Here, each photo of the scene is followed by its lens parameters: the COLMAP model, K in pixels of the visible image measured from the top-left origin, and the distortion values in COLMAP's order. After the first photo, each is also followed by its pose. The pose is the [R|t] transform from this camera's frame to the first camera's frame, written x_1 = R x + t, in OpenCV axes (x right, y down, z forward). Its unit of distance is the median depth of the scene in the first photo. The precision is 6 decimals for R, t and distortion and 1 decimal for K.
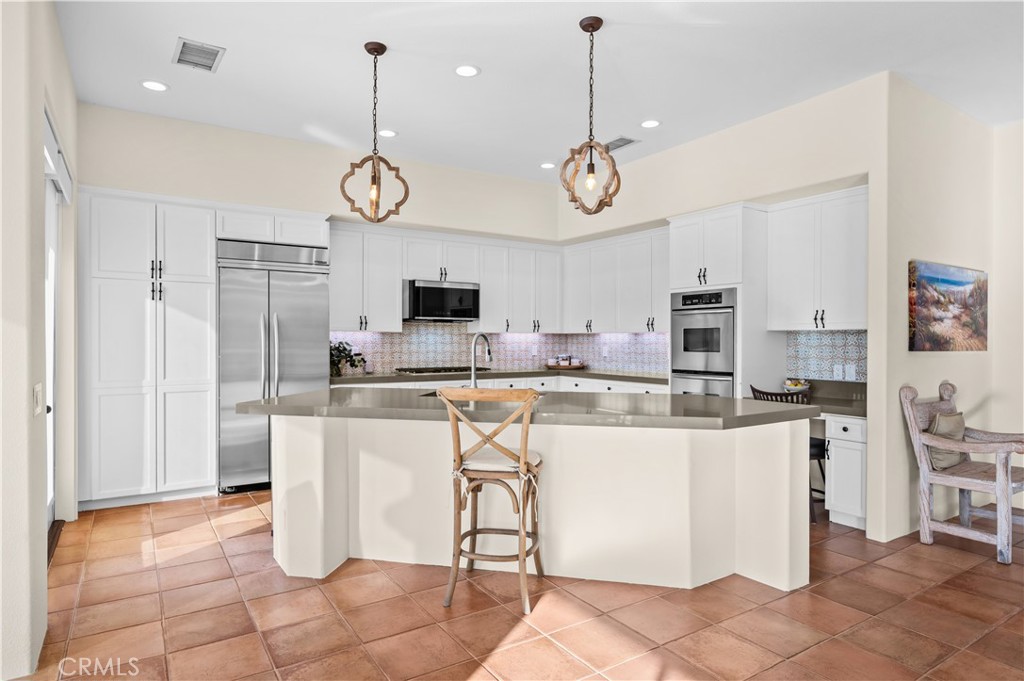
lens RADIAL K [[589.8, 0, 512.0], [0, 589.8, 340.5], [0, 0, 1]] dist [-0.001052, 0.000084]
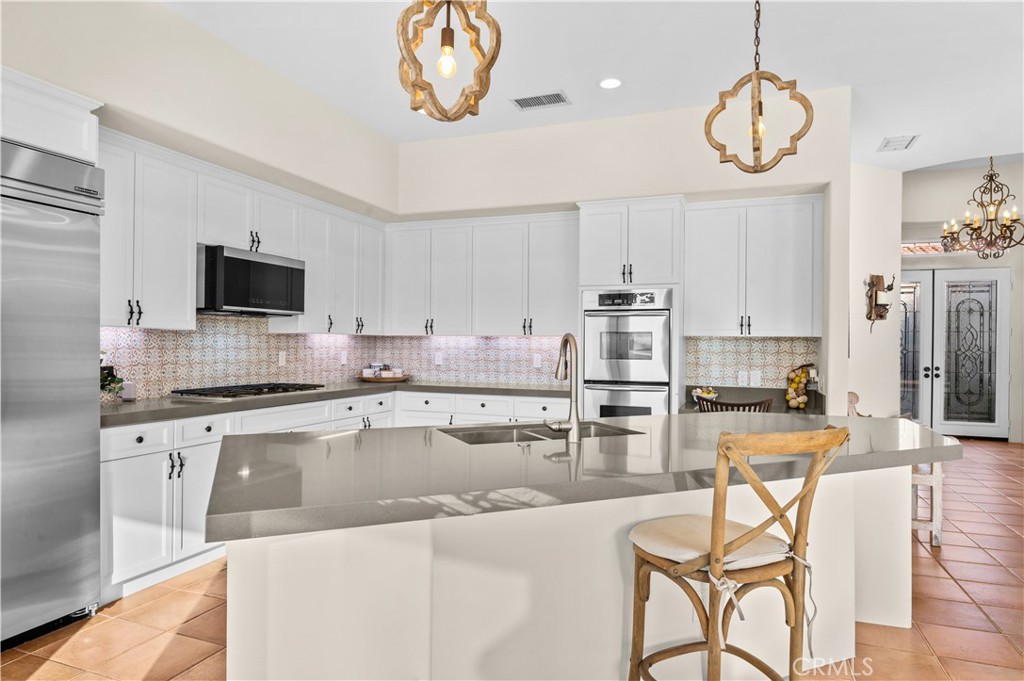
lens RADIAL K [[602.7, 0, 511.3], [0, 602.7, 340.1], [0, 0, 1]] dist [-0.003017, -0.000152]
pose [[0.807321, 0.009459, 0.590037, -0.273399], [-0.006305, 0.999953, -0.007404, -0.001315], [-0.590079, 0.002258, 0.807343, 0.296552]]
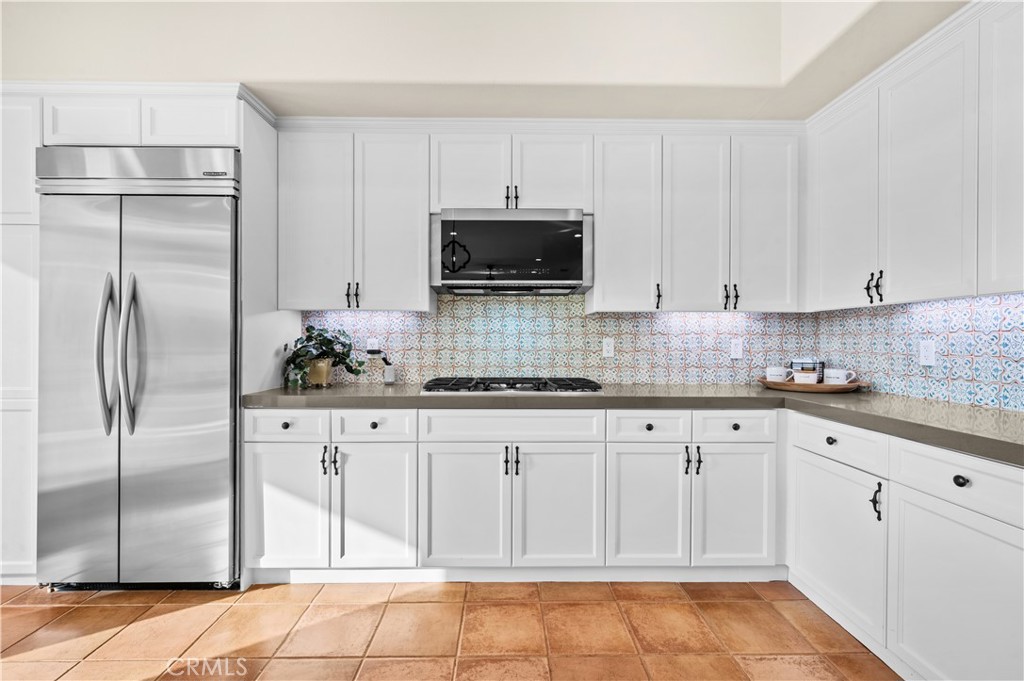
lens RADIAL K [[445.0, 0, 513.8], [0, 445.0, 343.0], [0, 0, 1]] dist [0.000179, 0.000261]
pose [[0.847356, 0.002842, -0.531017, 0.089576], [-0.001403, 0.999994, 0.003114, 0.012582], [0.531023, -0.001894, 0.847355, 0.660439]]
